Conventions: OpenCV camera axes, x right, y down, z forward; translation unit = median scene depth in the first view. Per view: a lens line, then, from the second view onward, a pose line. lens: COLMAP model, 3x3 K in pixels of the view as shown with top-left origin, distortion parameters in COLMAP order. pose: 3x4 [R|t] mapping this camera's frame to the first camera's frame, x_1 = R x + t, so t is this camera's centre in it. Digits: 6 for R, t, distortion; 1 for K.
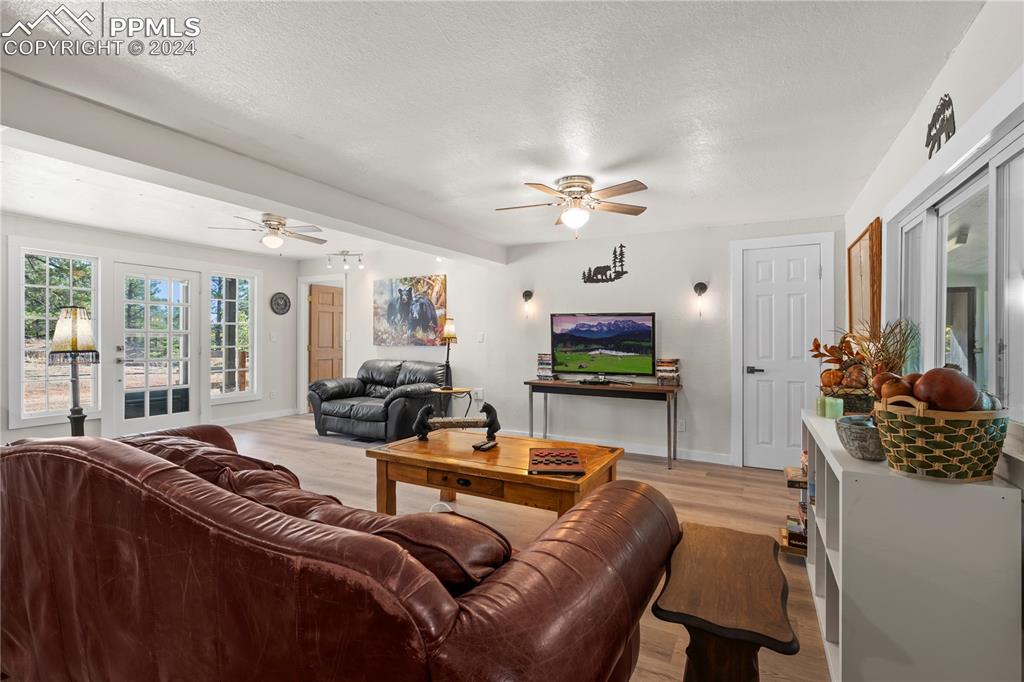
lens RADIAL K [[476.7, 0, 513.5], [0, 476.7, 339.8], [0, 0, 1]] dist [-0.001688, 0.002140]
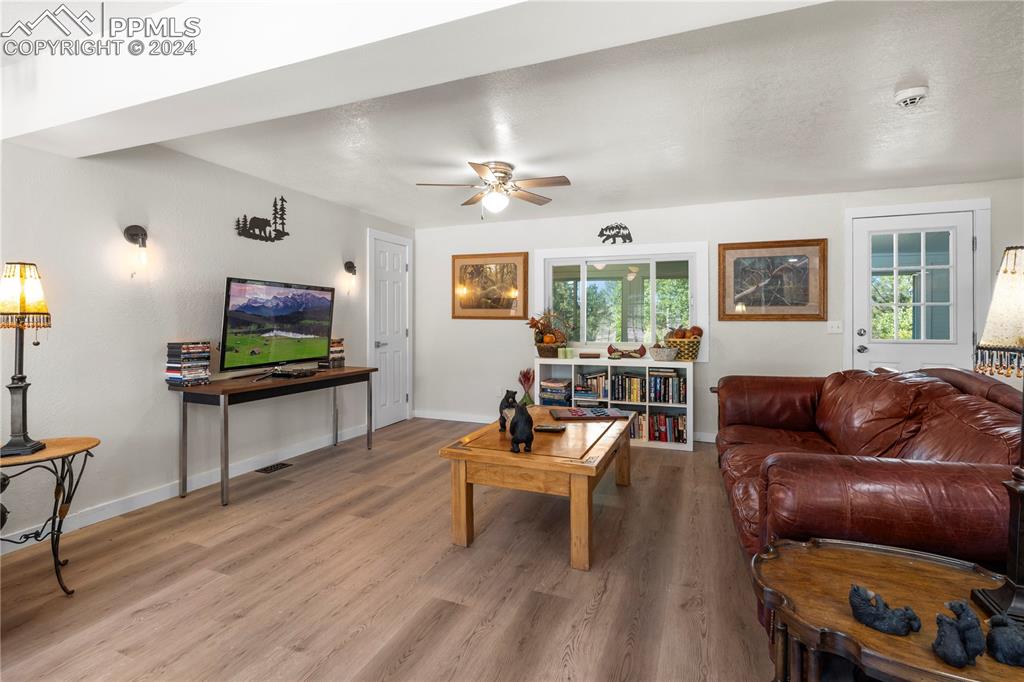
lens RADIAL K [[476.7, 0, 520.9], [0, 476.7, 319.1], [0, 0, 1]] dist [-0.001688, 0.002140]
pose [[-0.127394, -0.003494, 0.991846, -0.496949], [0.000681, 0.999993, 0.003611, -0.001120], [-0.991852, 0.001135, -0.127391, 0.585034]]
